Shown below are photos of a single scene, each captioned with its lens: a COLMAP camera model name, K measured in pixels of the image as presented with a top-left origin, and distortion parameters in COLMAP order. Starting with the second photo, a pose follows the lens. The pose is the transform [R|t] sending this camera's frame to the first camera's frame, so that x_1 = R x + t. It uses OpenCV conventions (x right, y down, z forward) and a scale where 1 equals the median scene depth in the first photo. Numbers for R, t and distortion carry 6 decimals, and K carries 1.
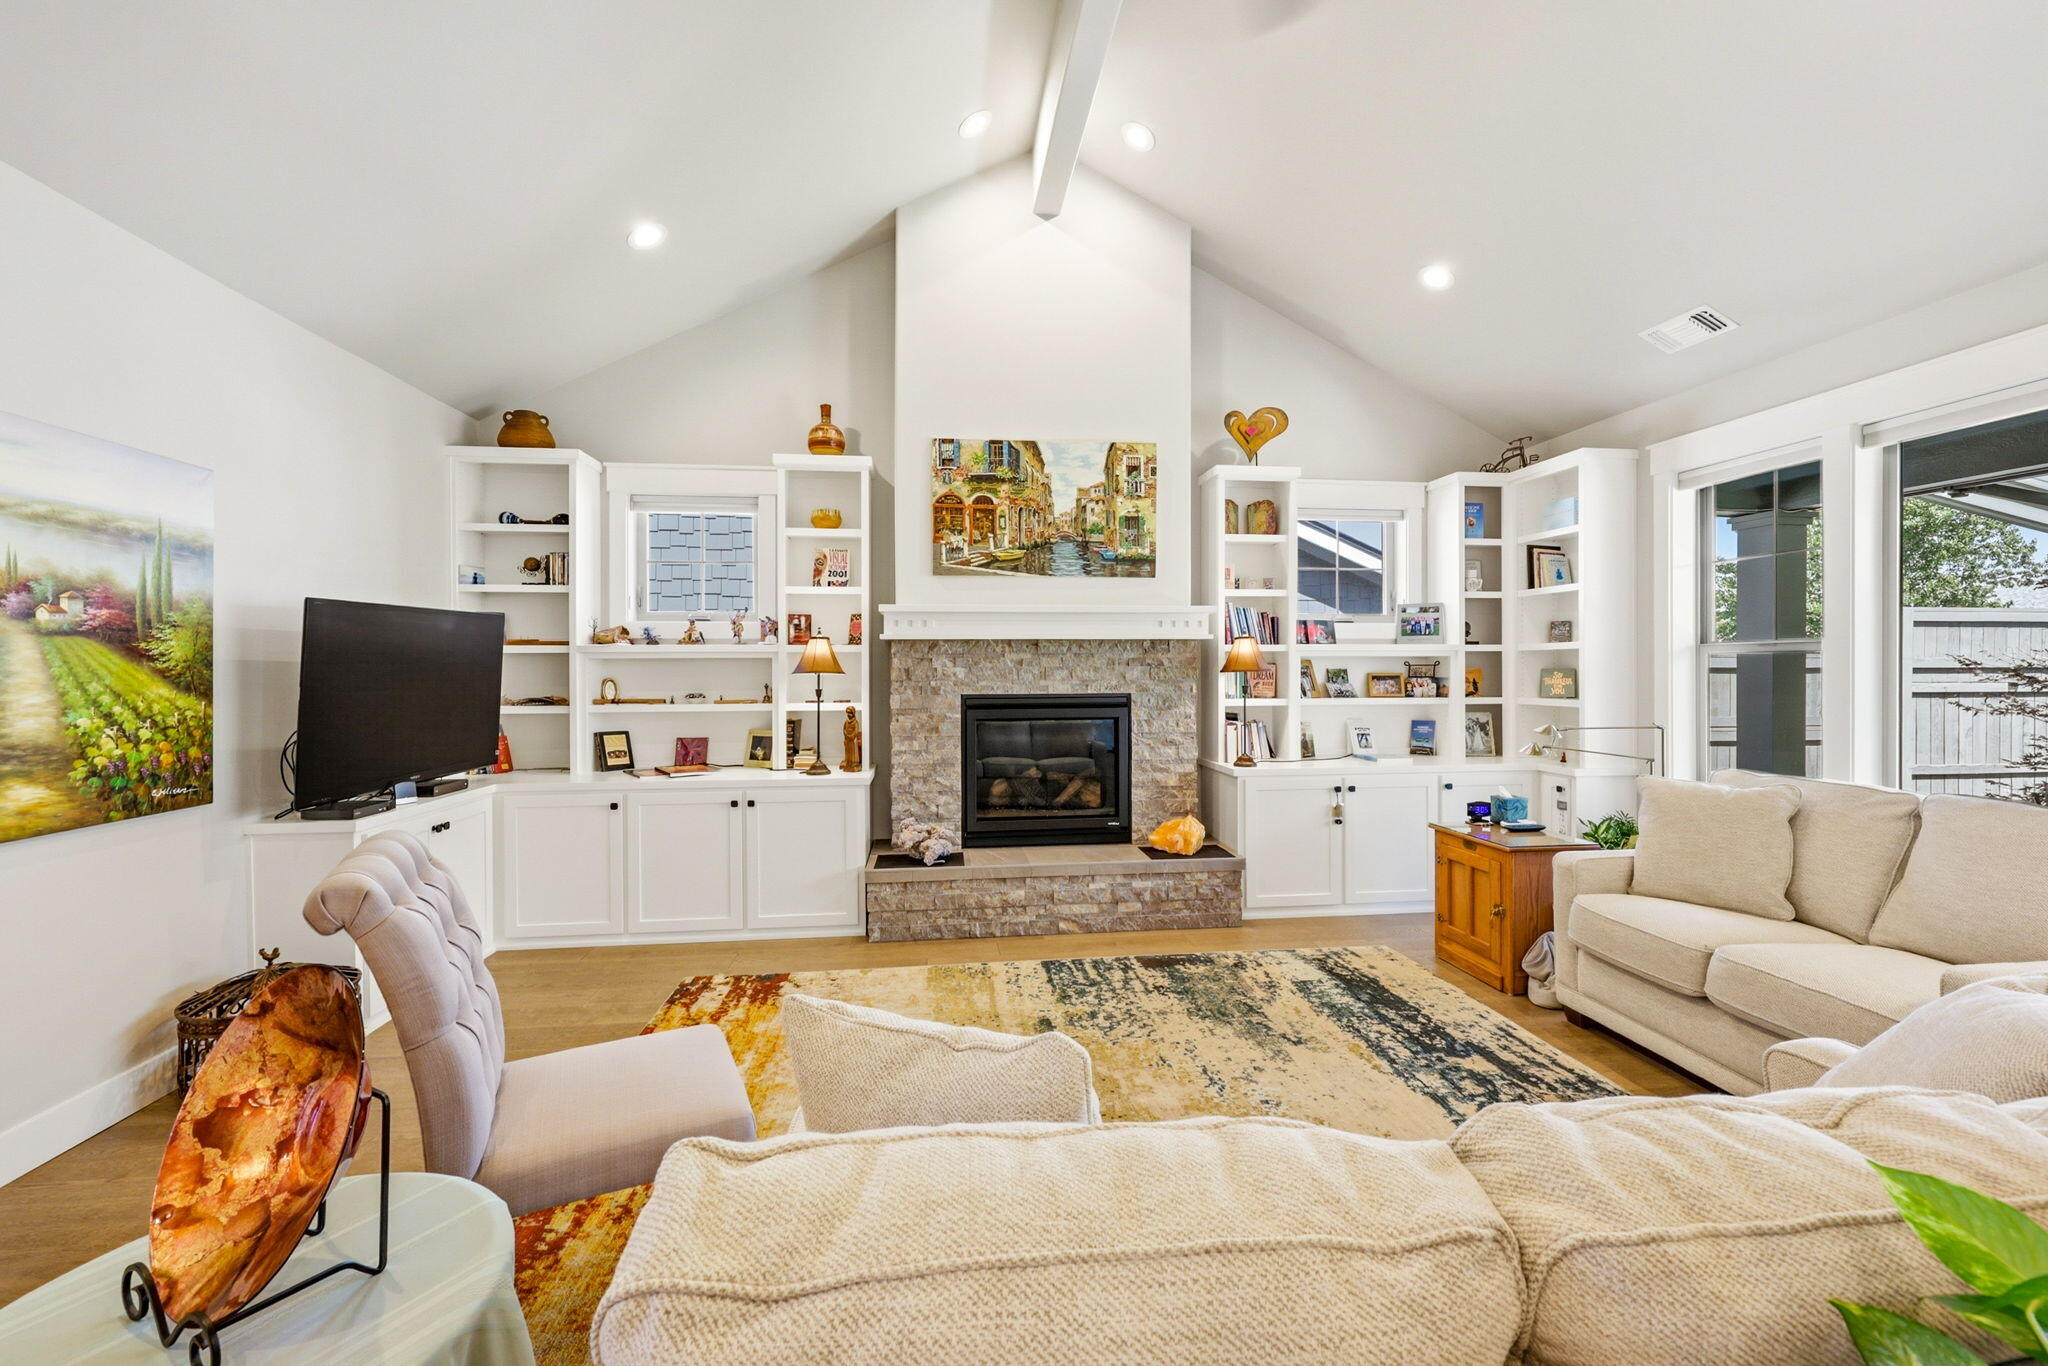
lens RADIAL K [[835.1, 0, 1023.6], [0, 835.1, 670.2], [0, 0, 1]] dist [-0.000596, 0.000466]
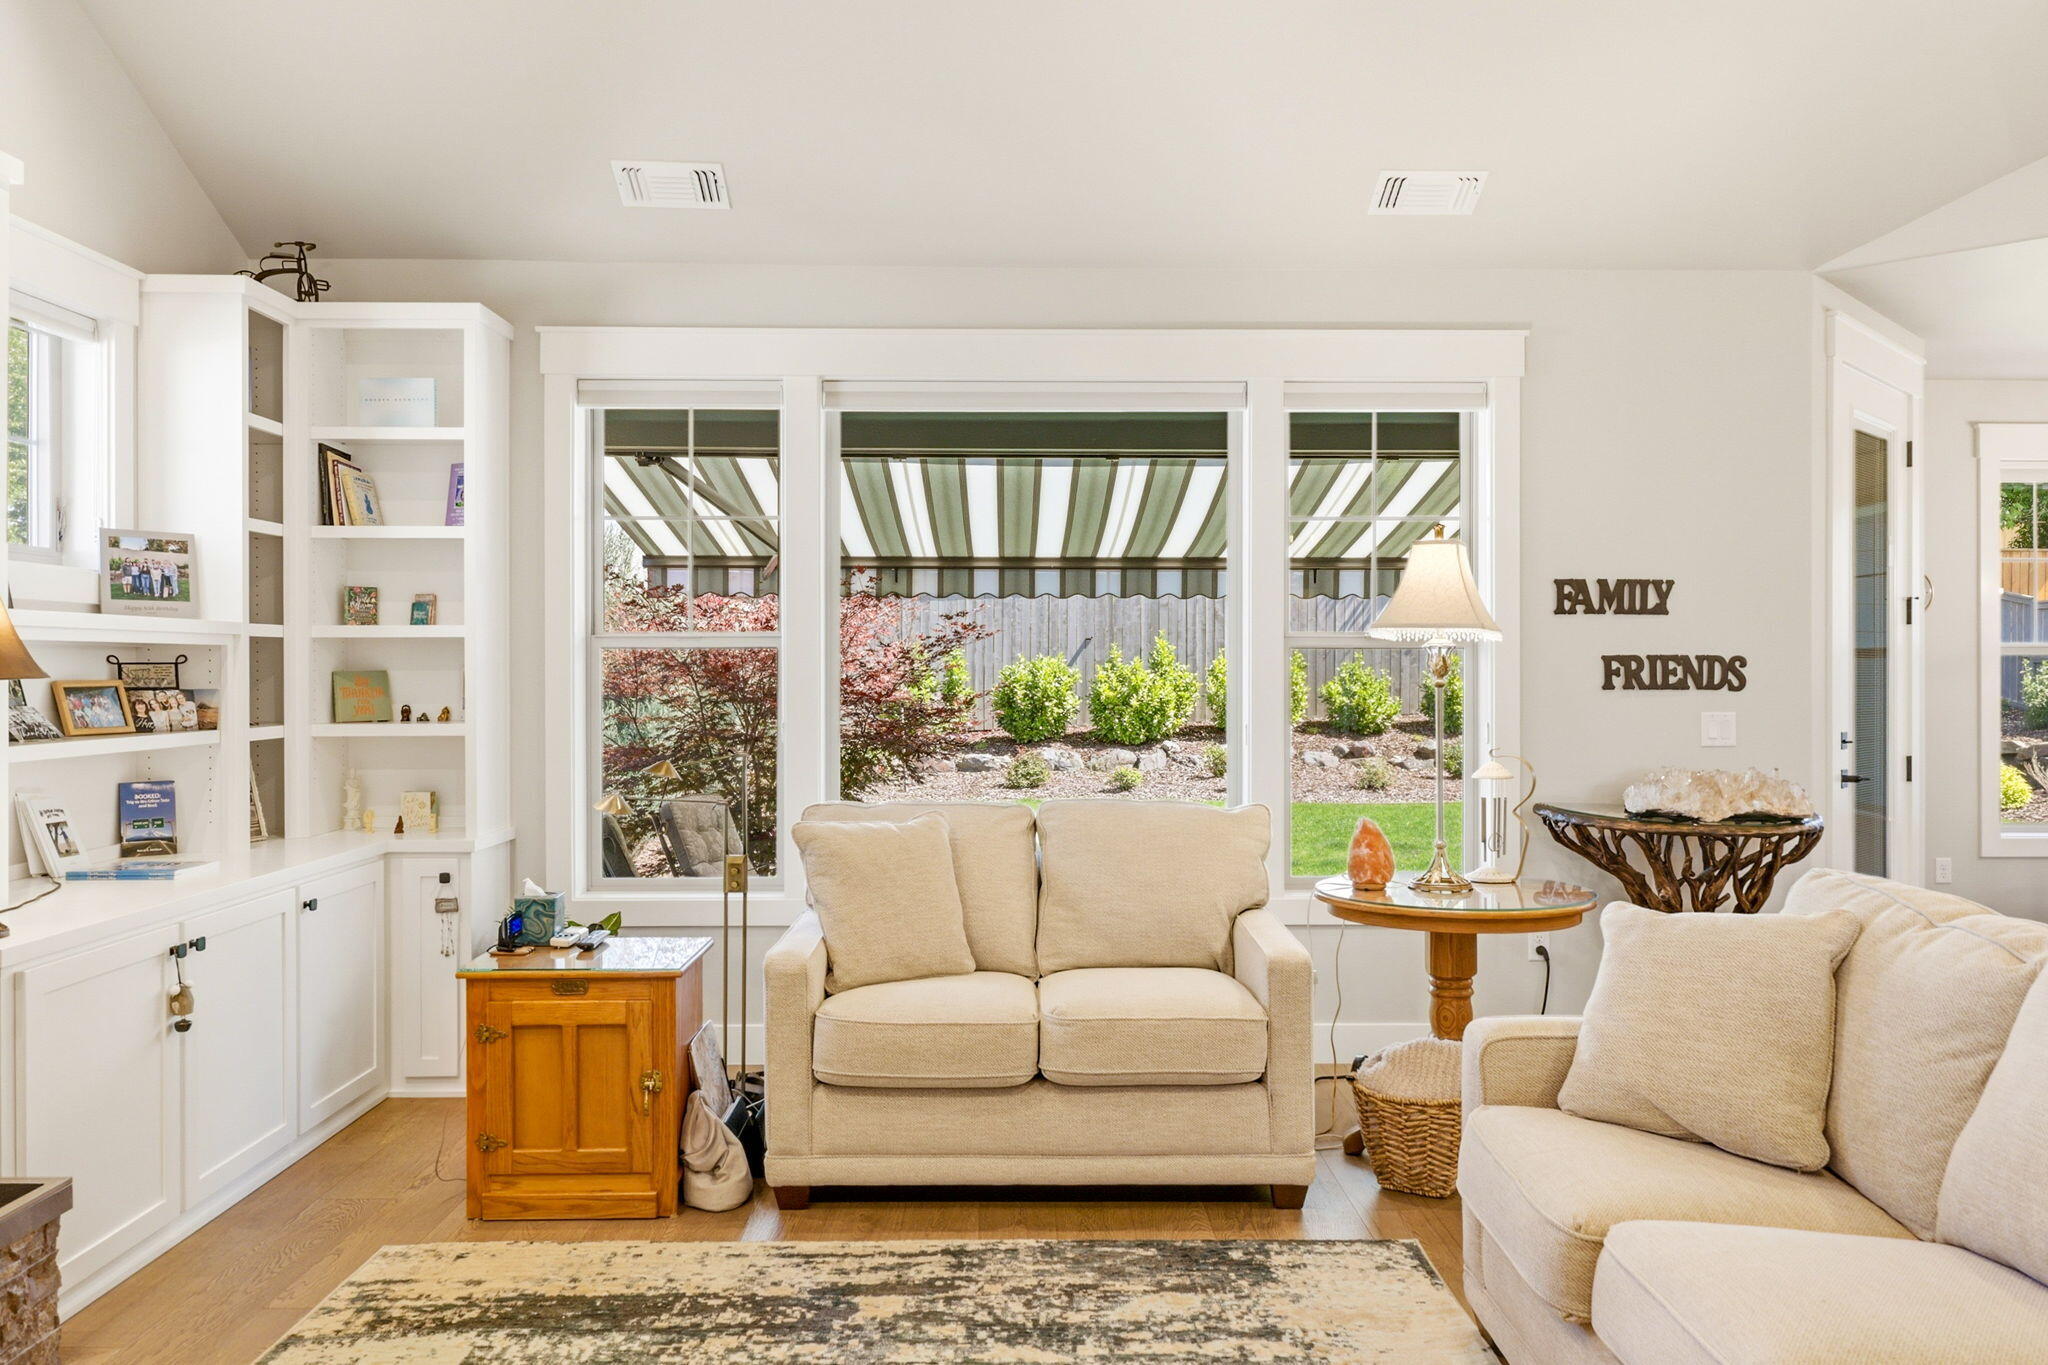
lens RADIAL K [[1482.9, 0, 1027.9], [0, 1482.9, 669.6], [0, 0, 1]] dist [0.001776, 0.006205]
pose [[0.099309, 0.000640, 0.995056, -0.337474], [0.002235, 0.999997, -0.000866, -0.000910], [-0.995054, 0.002310, 0.099307, 0.480763]]
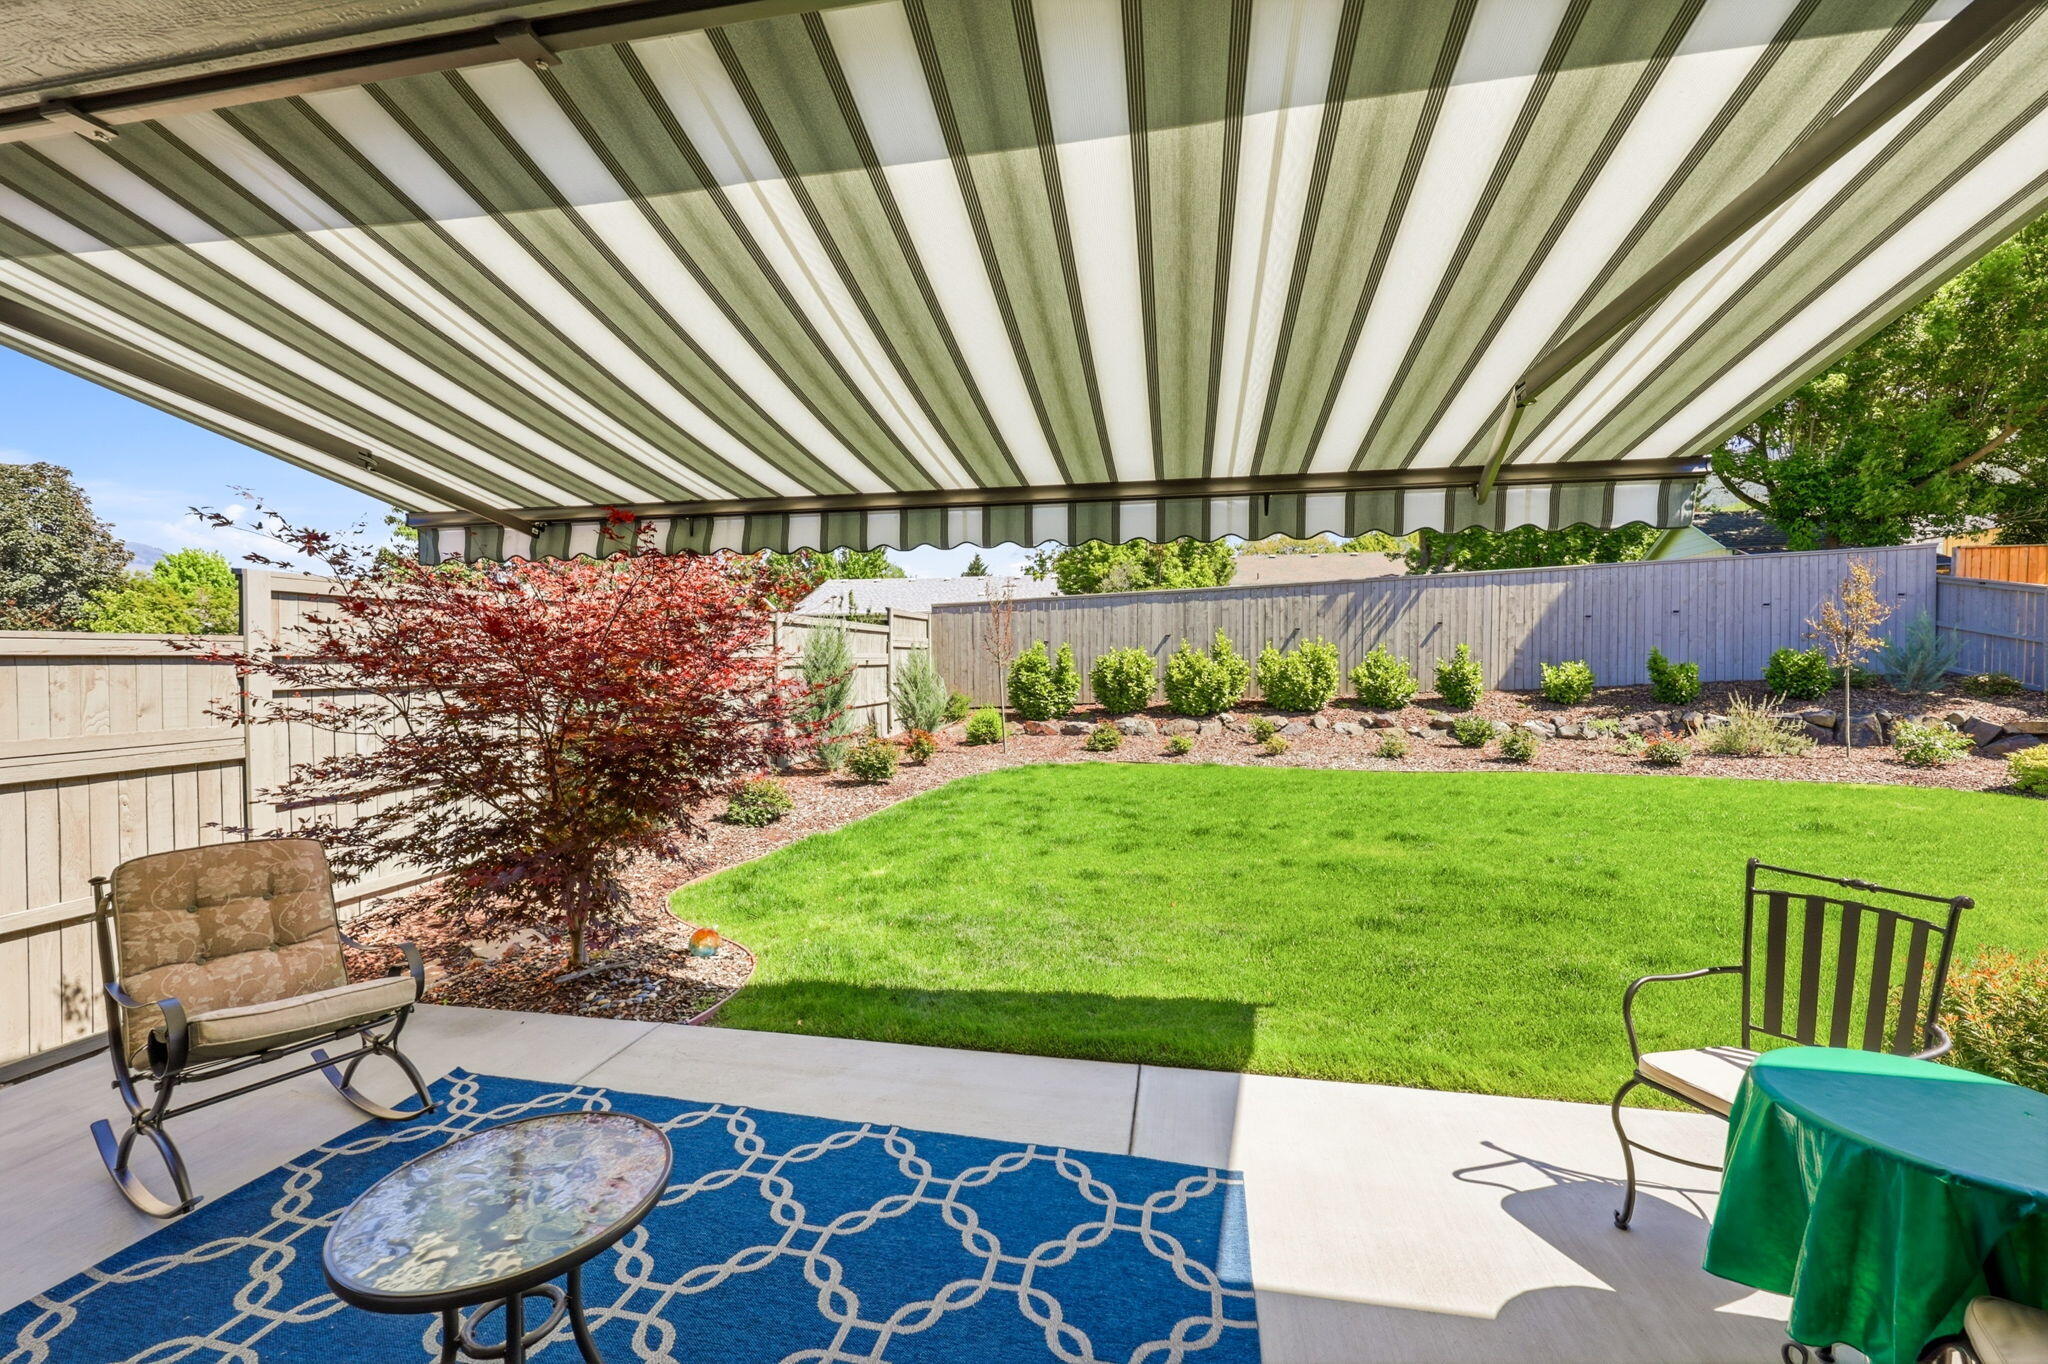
lens RADIAL K [[835.1, 0, 1017.7], [0, 835.1, 673.9], [0, 0, 1]] dist [-0.000596, 0.000466]
pose [[0.299361, -0.014062, 0.954036, 0.974355], [0.007636, 0.999895, 0.012341, 0.013934], [-0.954109, 0.003590, 0.299437, 0.270113]]
